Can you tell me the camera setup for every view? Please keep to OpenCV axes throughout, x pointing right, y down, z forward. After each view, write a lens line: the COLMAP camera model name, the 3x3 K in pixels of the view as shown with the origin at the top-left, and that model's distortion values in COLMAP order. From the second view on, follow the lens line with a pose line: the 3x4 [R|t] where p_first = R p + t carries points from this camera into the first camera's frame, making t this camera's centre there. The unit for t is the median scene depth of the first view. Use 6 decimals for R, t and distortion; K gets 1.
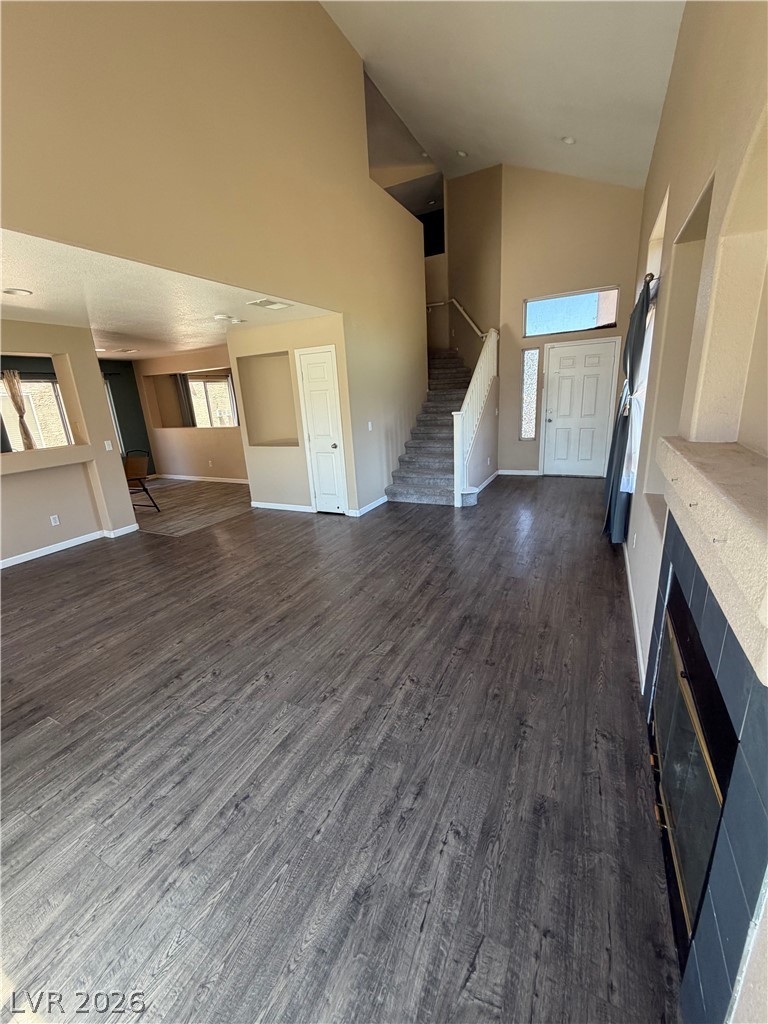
lens RADIAL K [[409.6, 0, 385.8], [0, 409.6, 508.8], [0, 0, 1]] dist [-0.001295, 0.000360]
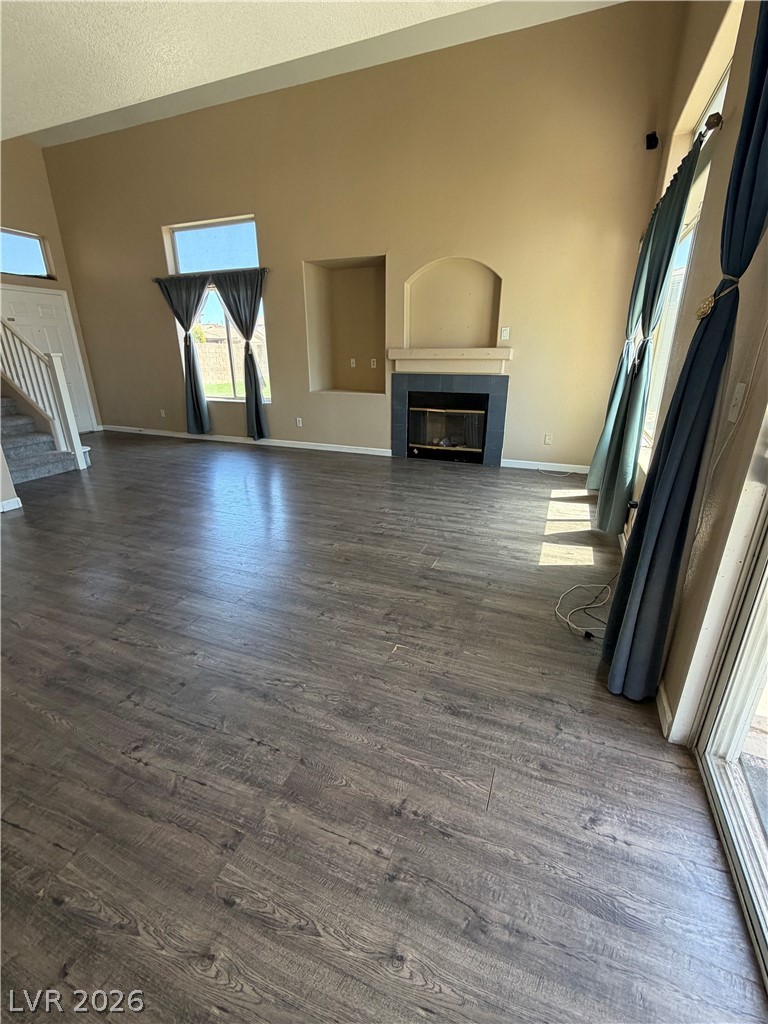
lens RADIAL K [[435.8, 0, 384.0], [0, 435.8, 512.0], [0, 0, 1]] dist [0.001084, 0.000129]
pose [[-0.081508, -0.287865, 0.954196, -2.188086], [0.278402, 0.912697, 0.299126, -0.057770], [-0.957000, 0.290032, 0.005750, 1.197560]]
